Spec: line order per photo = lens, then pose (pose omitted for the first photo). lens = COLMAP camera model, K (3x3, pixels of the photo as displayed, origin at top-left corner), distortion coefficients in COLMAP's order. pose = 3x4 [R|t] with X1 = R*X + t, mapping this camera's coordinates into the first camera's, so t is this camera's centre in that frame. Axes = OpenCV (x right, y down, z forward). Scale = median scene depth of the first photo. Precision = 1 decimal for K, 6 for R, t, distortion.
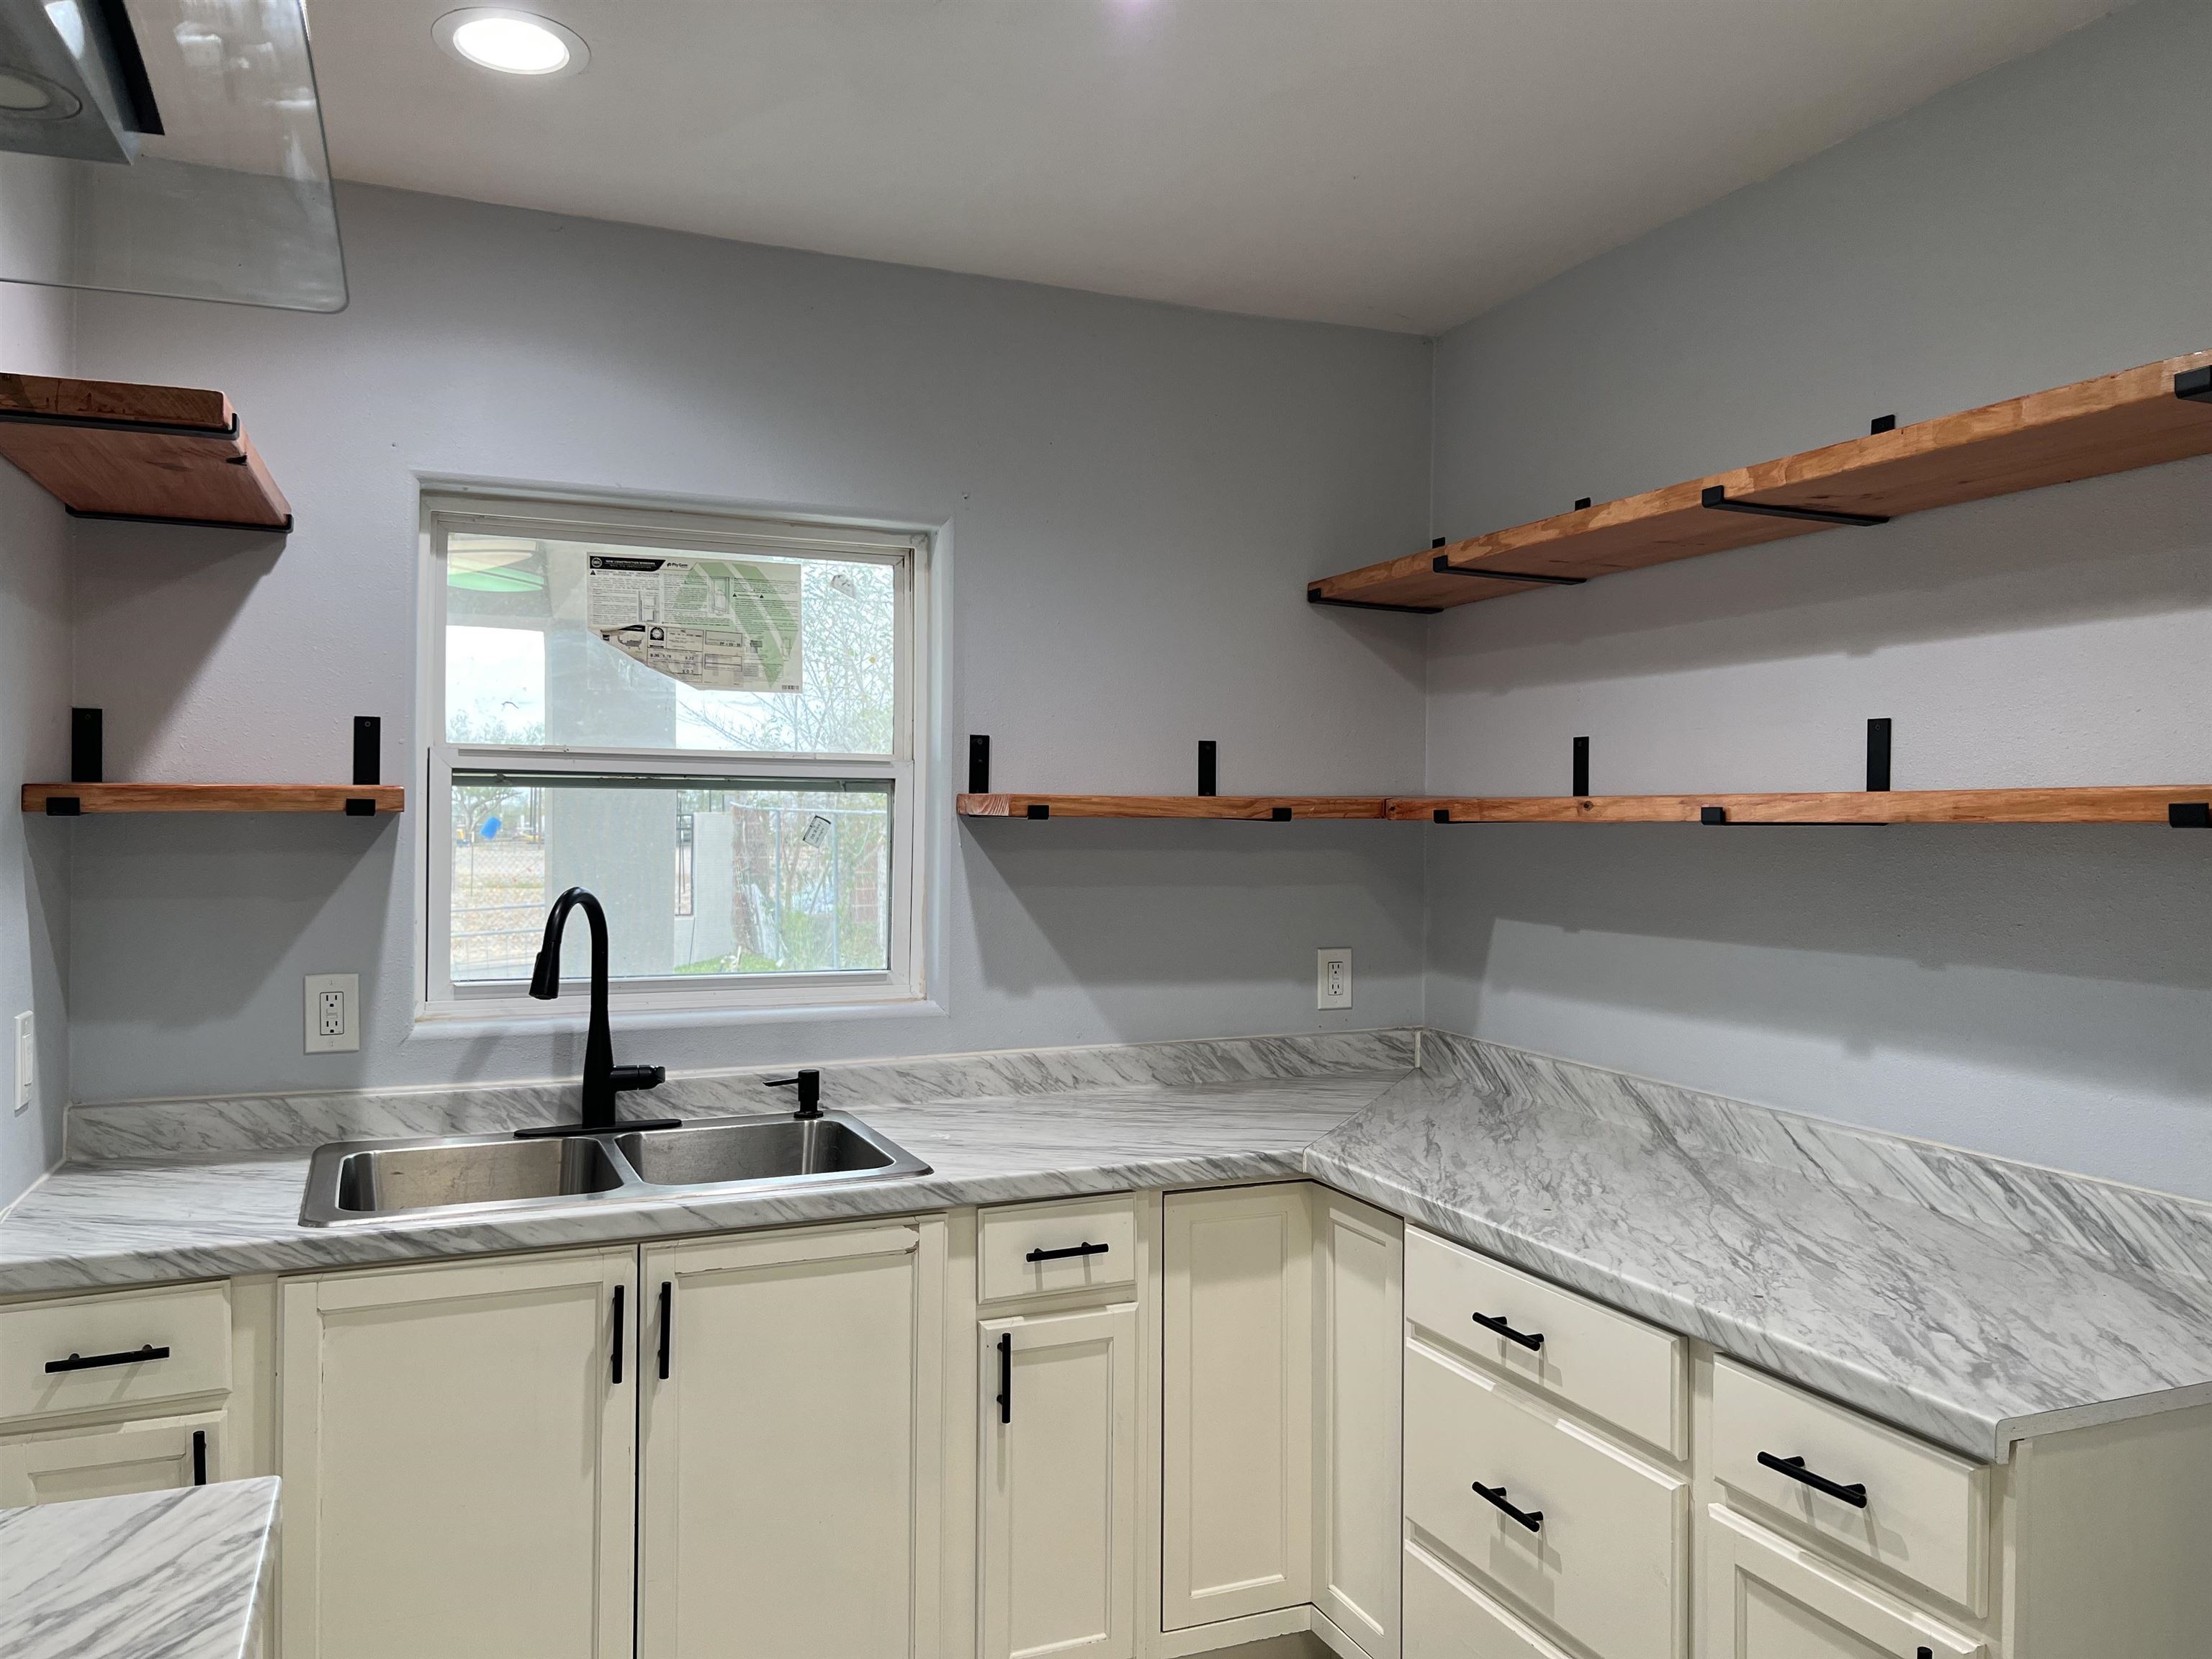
lens RADIAL K [[1687.3, 0, 1100.1], [0, 1687.3, 808.3], [0, 0, 1]] dist [0.007111, -0.004237]
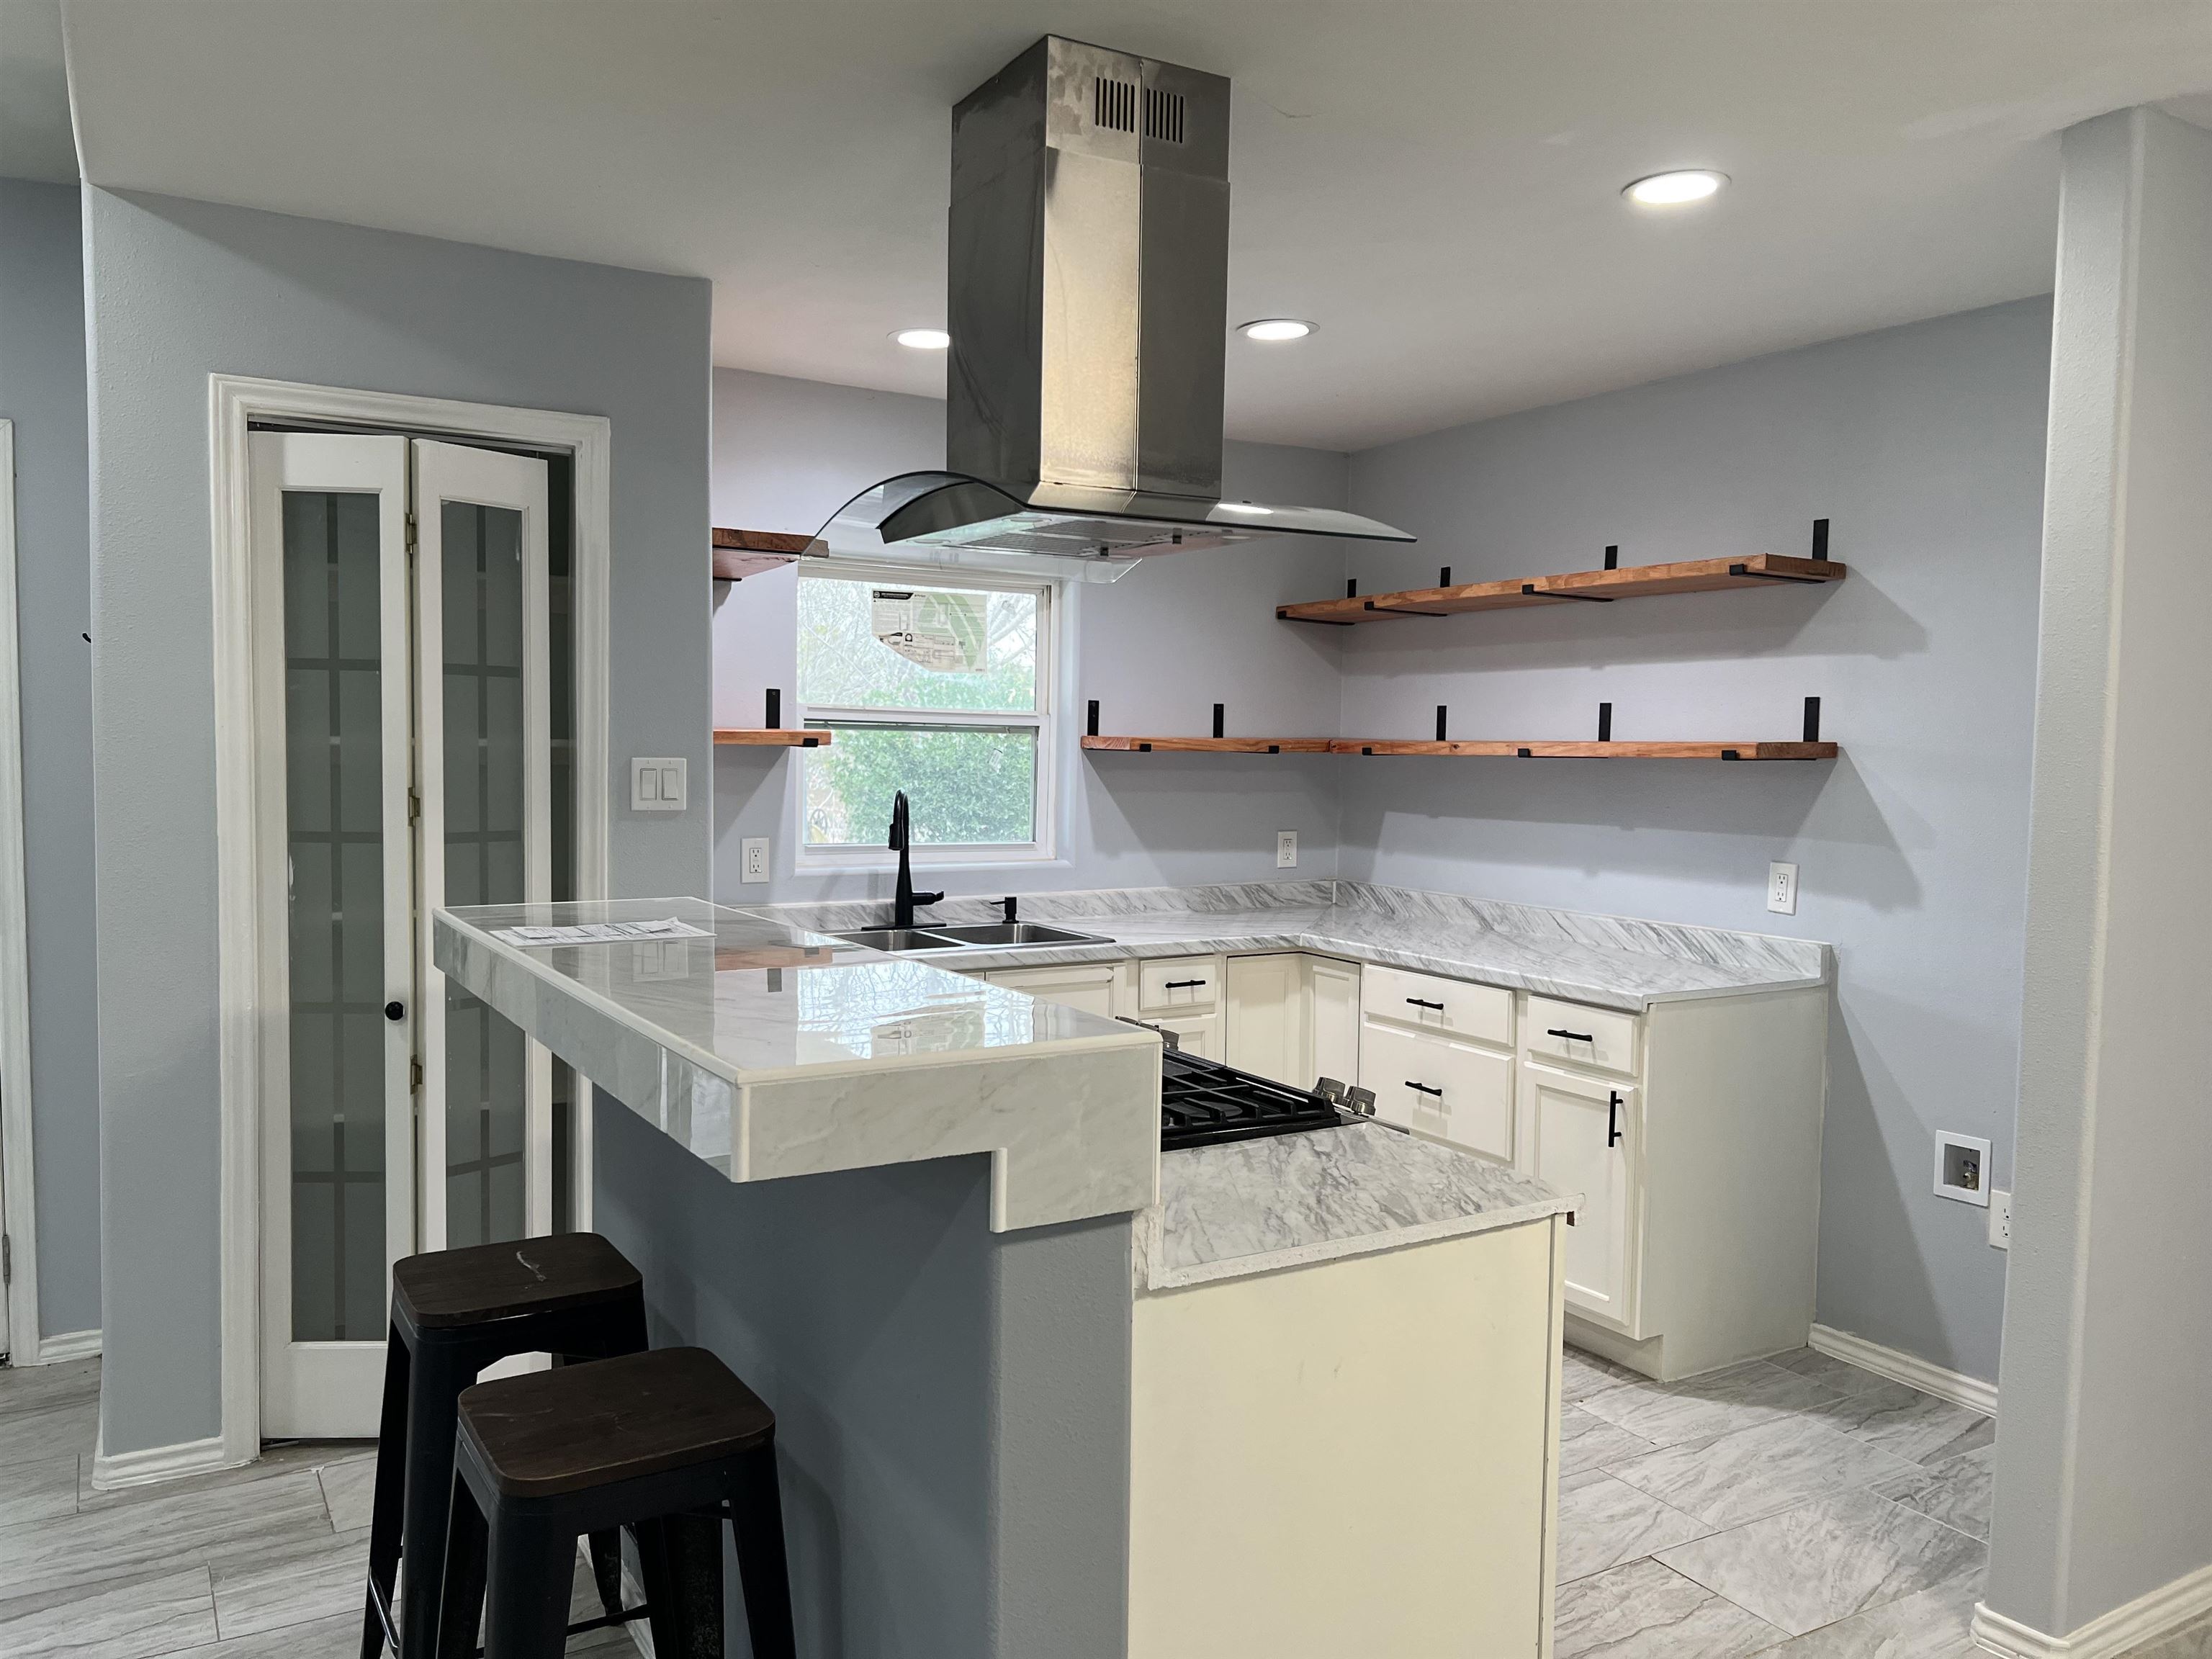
lens RADIAL K [[1660.8, 0, 1106.0], [0, 1660.8, 829.5], [0, 0, 1]] dist [0.043008, -0.048884]
pose [[0.989823, 0.001067, 0.142301, -0.336843], [-0.009038, 0.998425, 0.055379, -0.007998], [-0.142017, -0.056101, 0.988273, -0.727442]]
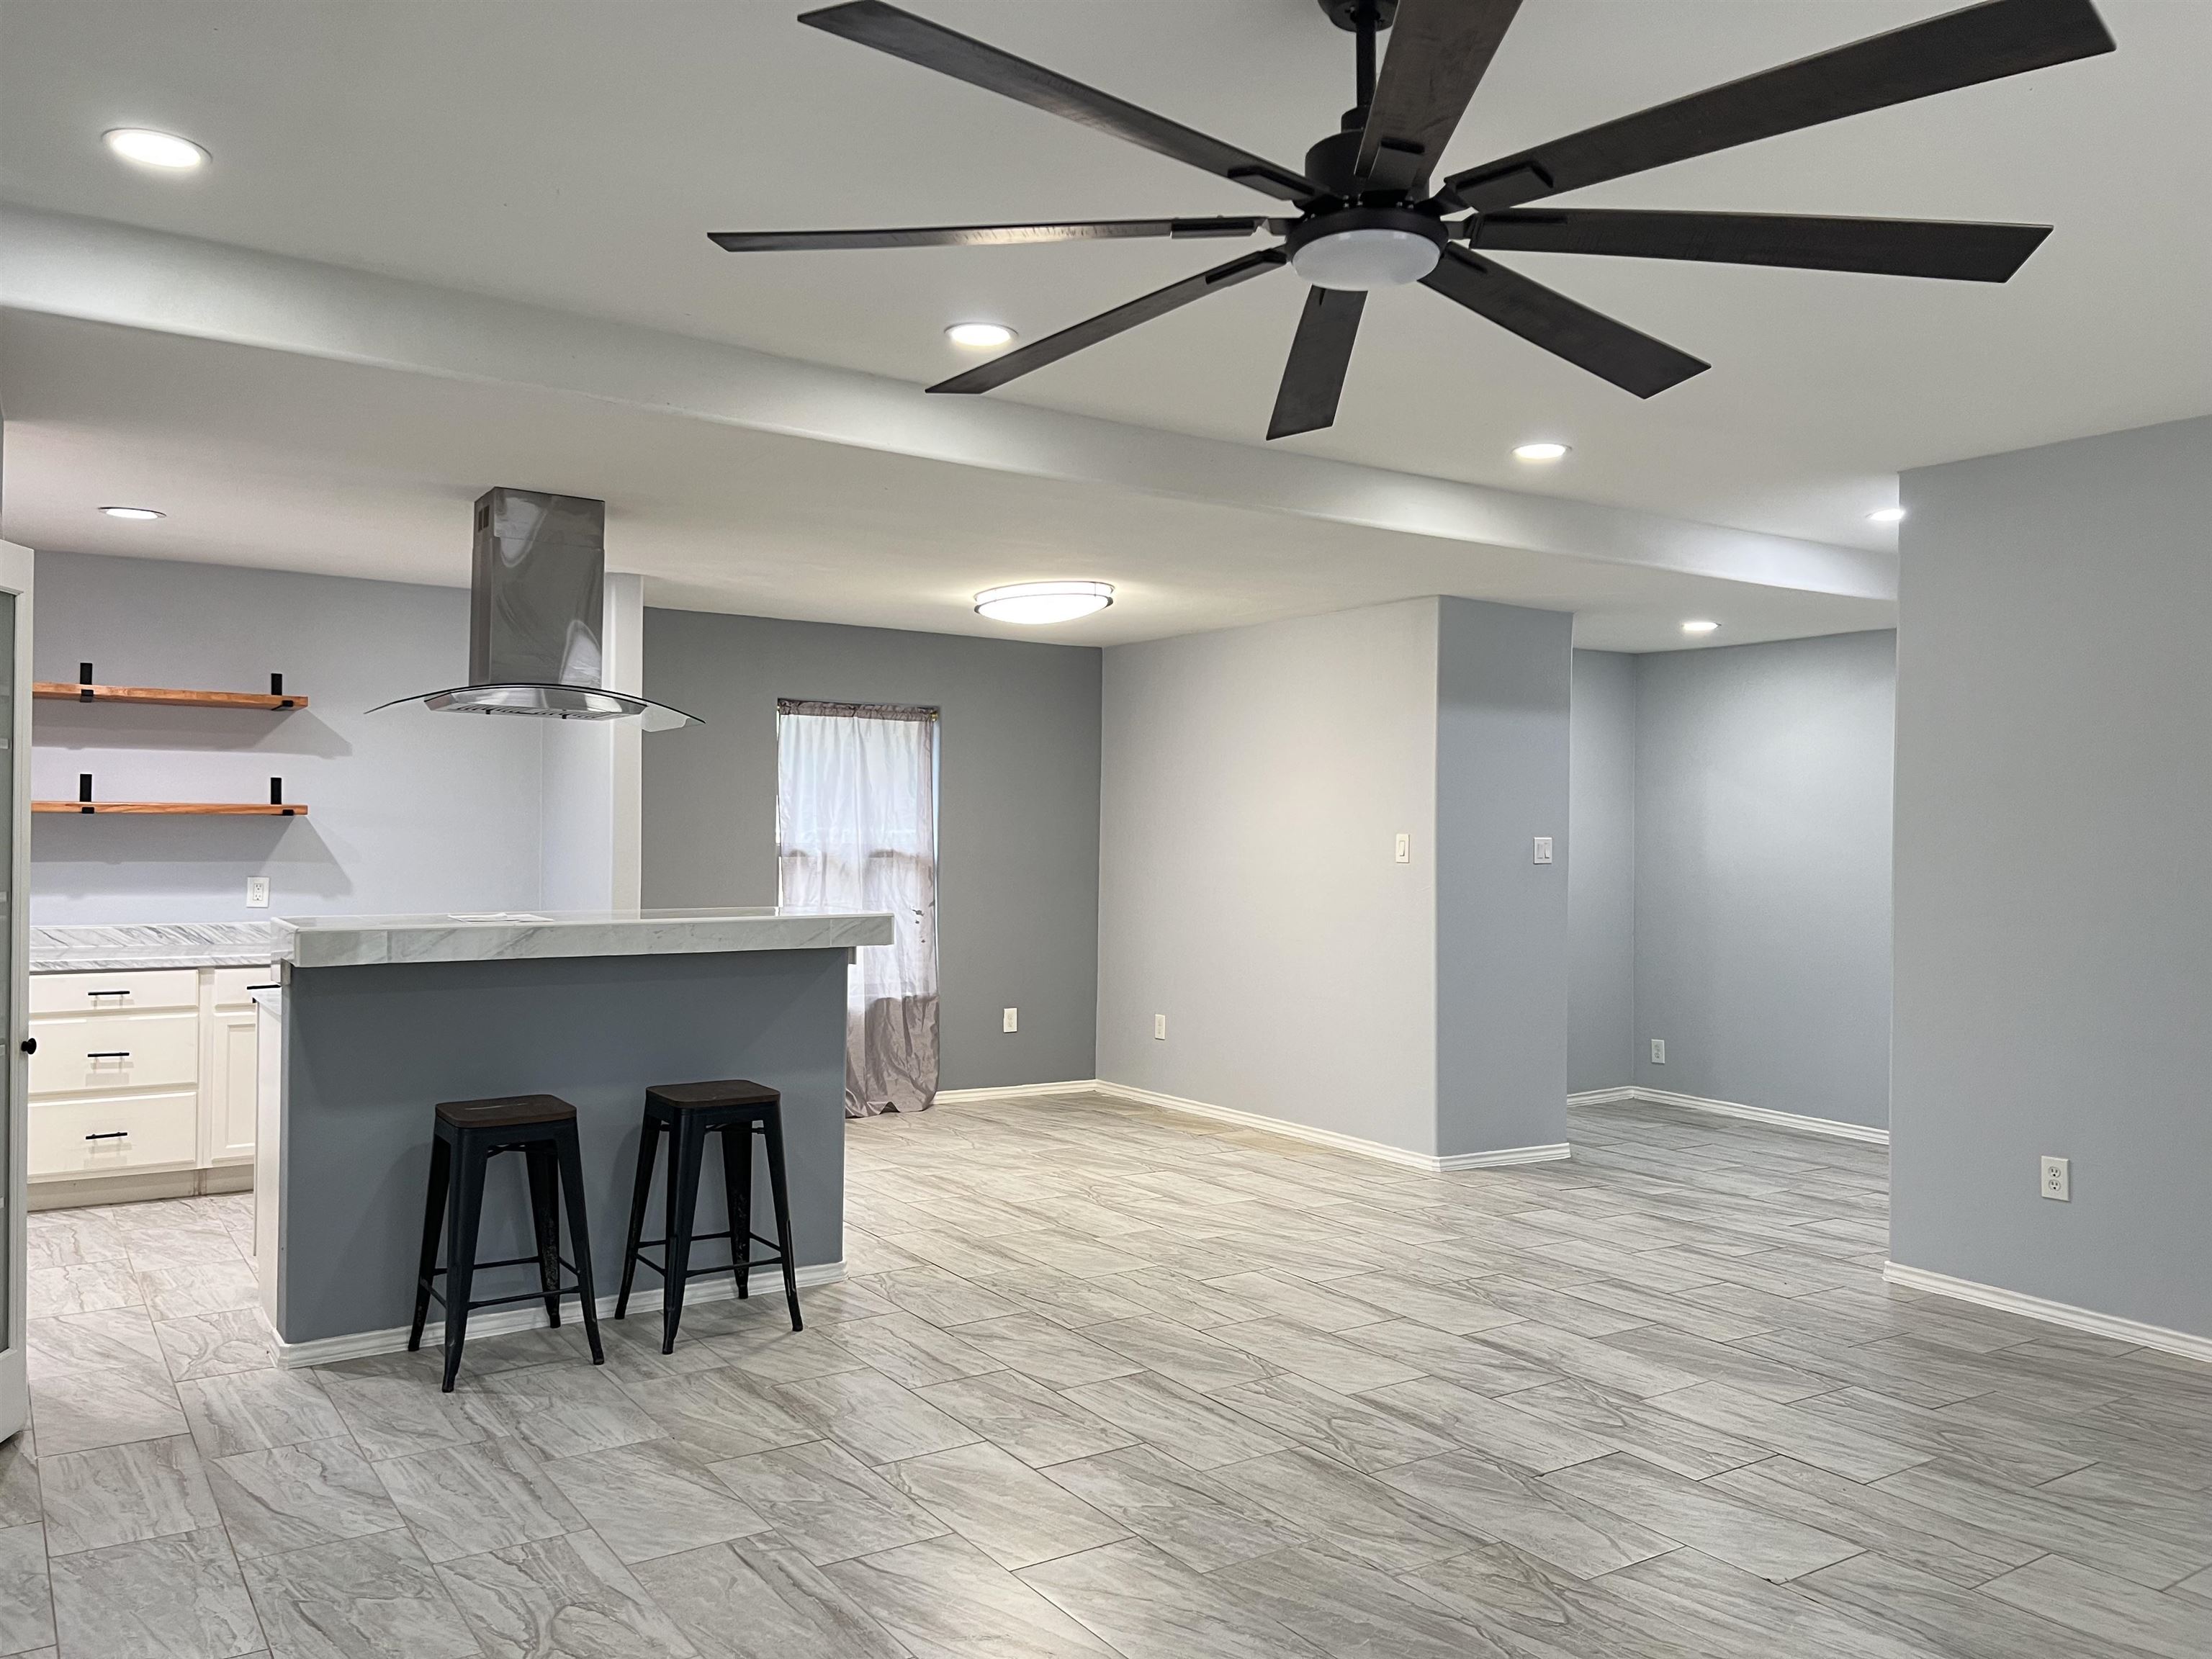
lens RADIAL K [[1660.8, 0, 1106.0], [0, 1660.8, 829.5], [0, 0, 1]] dist [0.043008, -0.048884]
pose [[-0.204290, -0.013906, 0.978812, -2.237253], [-0.017008, 0.999799, 0.010655, -0.019074], [-0.978763, -0.014471, -0.204485, -0.046429]]
